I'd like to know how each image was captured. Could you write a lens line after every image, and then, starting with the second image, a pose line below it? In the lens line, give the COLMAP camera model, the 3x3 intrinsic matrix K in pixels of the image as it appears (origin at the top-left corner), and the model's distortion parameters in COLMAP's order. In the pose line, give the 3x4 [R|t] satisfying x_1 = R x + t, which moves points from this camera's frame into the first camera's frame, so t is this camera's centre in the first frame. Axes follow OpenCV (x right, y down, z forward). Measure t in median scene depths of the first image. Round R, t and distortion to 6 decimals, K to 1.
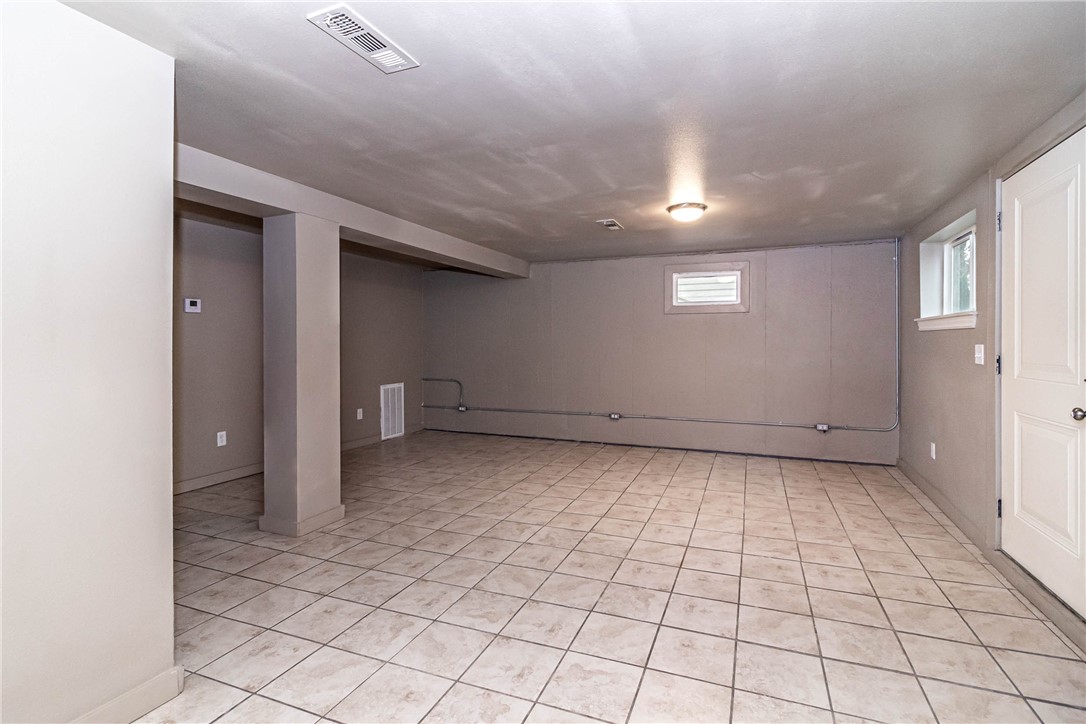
lens RADIAL K [[528.3, 0, 544.3], [0, 528.3, 339.2], [0, 0, 1]] dist [0.001912, 0.000355]
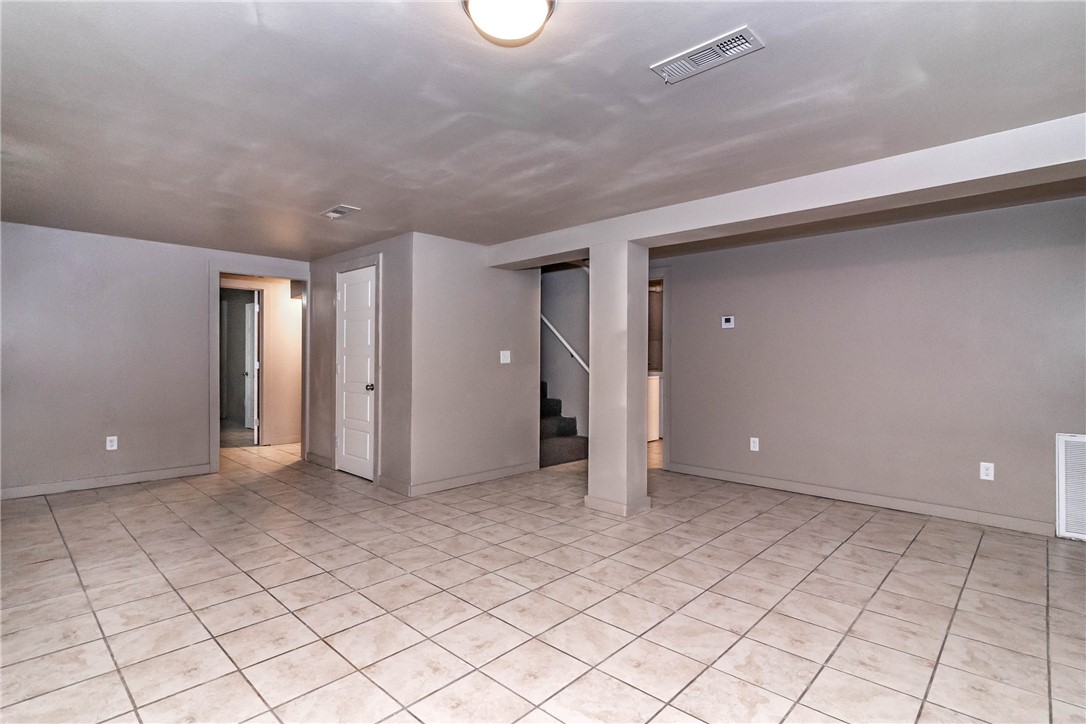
lens RADIAL K [[525.0, 0, 543.0], [0, 525.0, 362.0], [0, 0, 1]] dist [-0.000013, 0.000078]
pose [[-0.366300, 0.002910, -0.930492, 0.707754], [-0.001731, 0.999991, 0.003809, 0.025653], [0.930495, 0.003006, -0.366292, 1.322019]]
